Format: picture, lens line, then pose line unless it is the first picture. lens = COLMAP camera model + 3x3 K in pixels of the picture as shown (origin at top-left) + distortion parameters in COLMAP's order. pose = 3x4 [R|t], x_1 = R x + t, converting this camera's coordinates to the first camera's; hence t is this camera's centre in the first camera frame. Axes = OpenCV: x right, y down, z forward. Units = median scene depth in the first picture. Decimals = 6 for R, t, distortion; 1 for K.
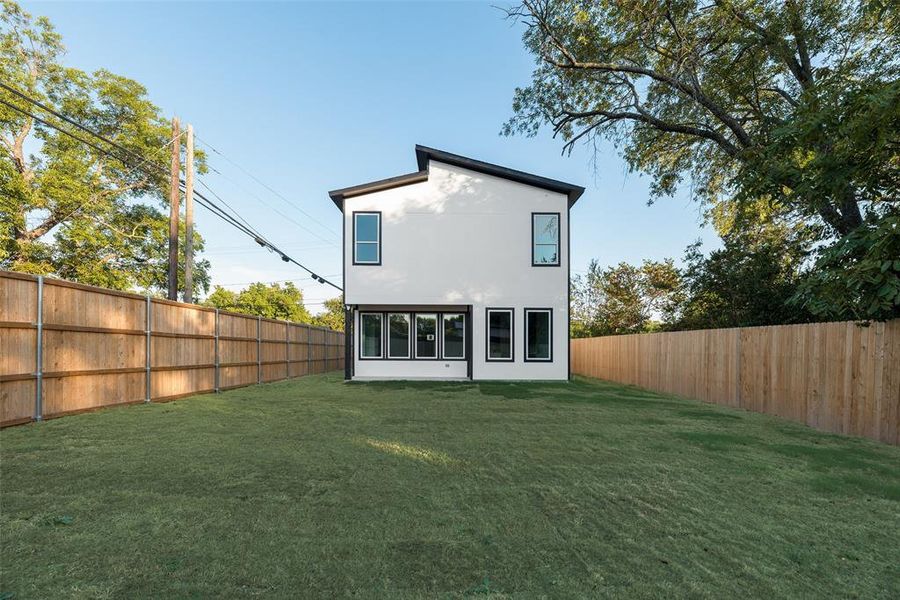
lens RADIAL K [[363.6, 0, 444.2], [0, 363.6, 302.3], [0, 0, 1]] dist [-0.001139, 0.000249]
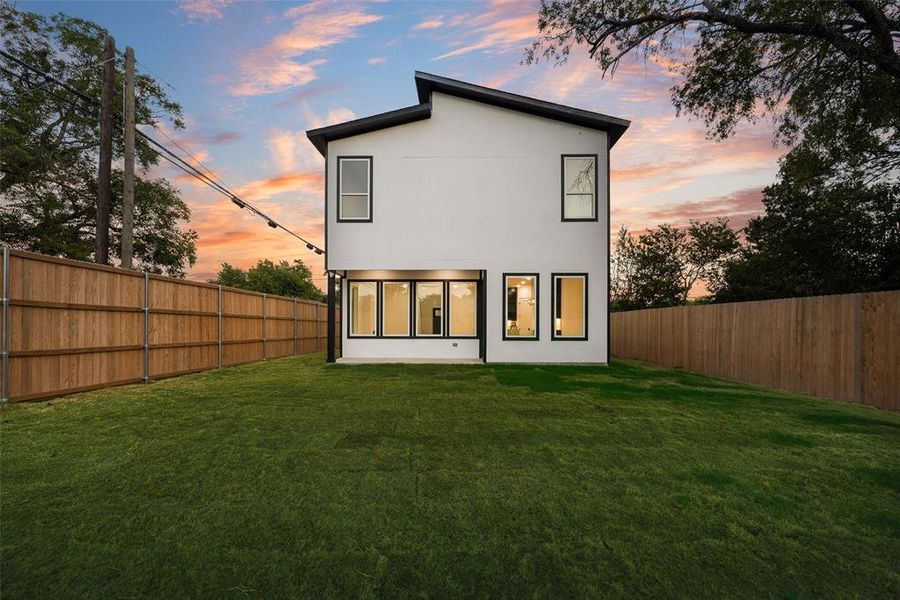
lens RADIAL K [[366.0, 0, 433.6], [0, 366.0, 322.8], [0, 0, 1]] dist [-0.000977, -0.000056]
pose [[0.998081, -0.005074, -0.061707, 0.010090], [0.012304, 0.993014, 0.117354, 0.024148], [0.060680, -0.117888, 0.991171, 0.165892]]
